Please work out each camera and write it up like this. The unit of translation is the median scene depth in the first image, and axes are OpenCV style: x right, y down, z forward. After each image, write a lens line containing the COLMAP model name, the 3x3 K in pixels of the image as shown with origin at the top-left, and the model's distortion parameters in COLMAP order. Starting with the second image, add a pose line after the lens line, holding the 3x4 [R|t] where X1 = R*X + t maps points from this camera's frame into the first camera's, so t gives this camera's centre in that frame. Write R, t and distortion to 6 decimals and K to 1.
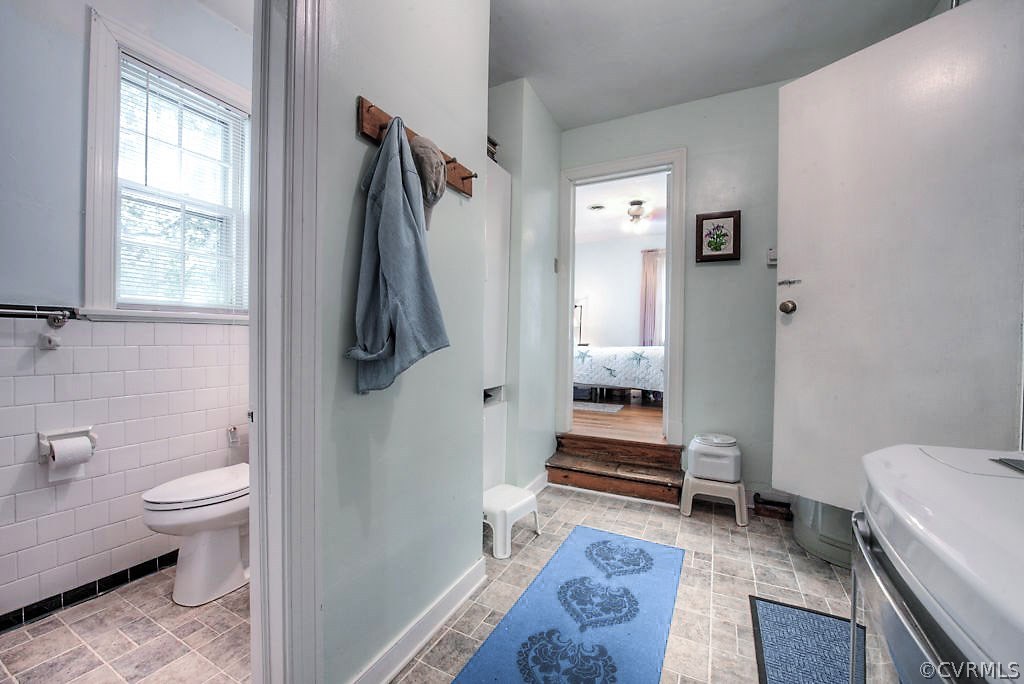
lens RADIAL K [[407.9, 0, 509.4], [0, 407.9, 343.1], [0, 0, 1]] dist [-0.014523, -0.002413]
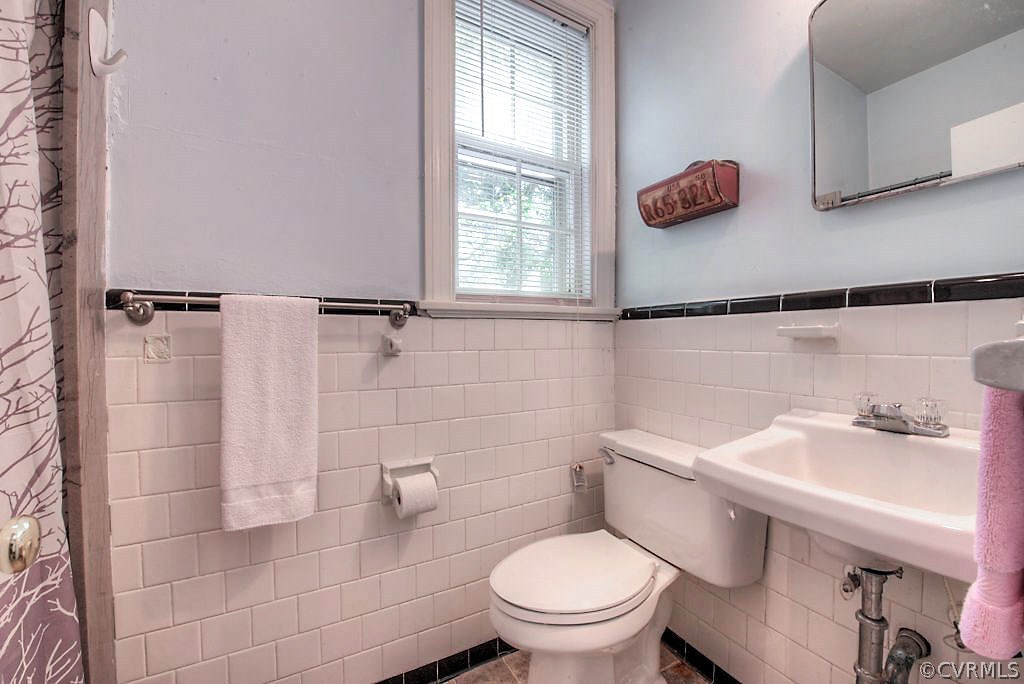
lens RADIAL K [[407.9, 0, 511.1], [0, 407.9, 342.7], [0, 0, 1]] dist [-0.014523, -0.002413]
pose [[0.825270, -0.010616, -0.564639, -0.490427], [0.007866, 0.999942, -0.007304, -0.001486], [0.564684, 0.001586, 0.825306, 0.453176]]
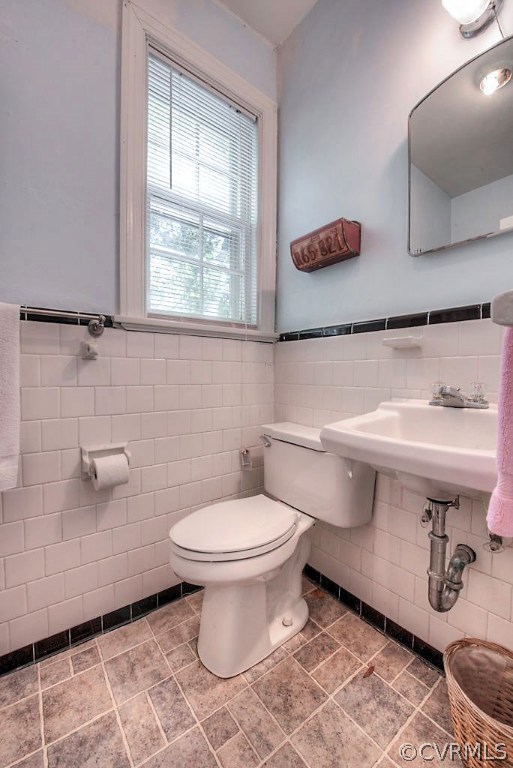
lens RADIAL K [[305.9, 0, 255.8], [0, 305.9, 383.4], [0, 0, 1]] dist [-0.014523, -0.002413]
pose [[0.901888, 0.005948, -0.431929, -0.466726], [0.000364, 0.999894, 0.014530, 0.058922], [0.431970, -0.013261, 0.901791, 0.491992]]
